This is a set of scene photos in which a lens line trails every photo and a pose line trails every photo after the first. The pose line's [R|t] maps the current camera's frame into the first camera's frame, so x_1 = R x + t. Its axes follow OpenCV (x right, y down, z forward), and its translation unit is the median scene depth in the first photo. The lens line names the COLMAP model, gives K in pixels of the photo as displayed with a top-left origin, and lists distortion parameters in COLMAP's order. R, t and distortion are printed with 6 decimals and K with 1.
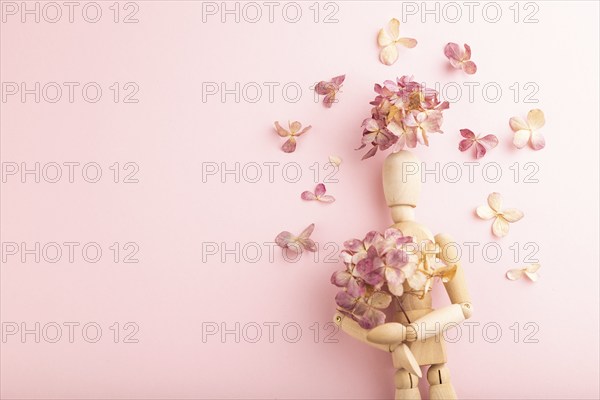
lens RADIAL K [[279.0, 0, 299.8], [0, 279.0, 199.9], [0, 0, 1]] dist [-0.000898, -0.000096]
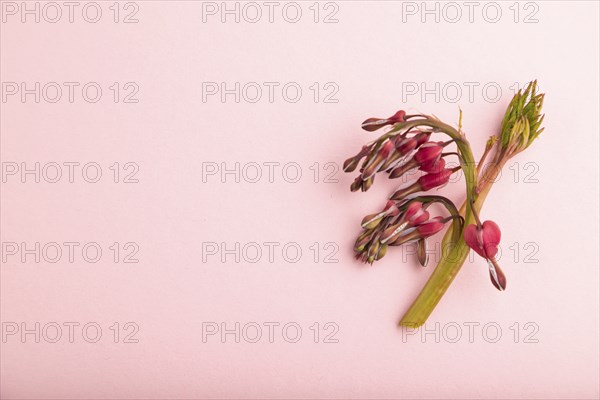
lens RADIAL K [[279.0, 0, 300.3], [0, 279.0, 200.1], [0, 0, 1]] dist [-0.000898, -0.000096]
pose [[0.999999, 0.000008, 0.001472, 0.000356], [-0.000008, 1.000000, 0.000039, 0.287626], [-0.001472, -0.000039, 0.999999, -0.001030]]
